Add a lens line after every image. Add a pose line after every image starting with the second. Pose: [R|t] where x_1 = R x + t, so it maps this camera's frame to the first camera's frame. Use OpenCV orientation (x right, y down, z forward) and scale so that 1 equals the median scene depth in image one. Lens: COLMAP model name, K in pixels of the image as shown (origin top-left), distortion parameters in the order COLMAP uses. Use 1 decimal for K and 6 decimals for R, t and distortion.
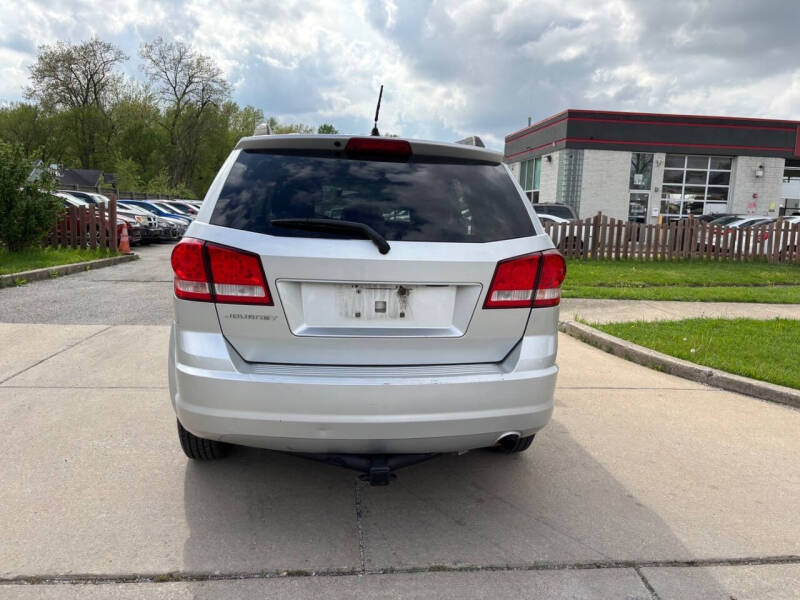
lens RADIAL K [[610.1, 0, 417.5], [0, 610.1, 272.6], [0, 0, 1]] dist [0.005215, 0.005708]
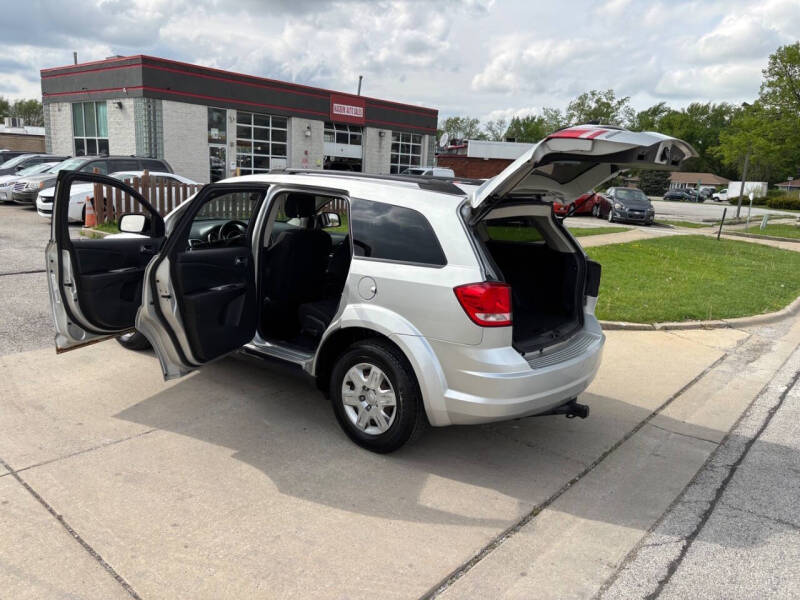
lens RADIAL K [[608.2, 0, 397.5], [0, 608.2, 289.8], [0, 0, 1]] dist [0.017658, -0.002340]
pose [[0.722676, -0.128489, 0.679139, -0.152757], [0.041577, 0.988871, 0.142846, -0.025485], [-0.689935, -0.074995, 0.719976, 0.018990]]
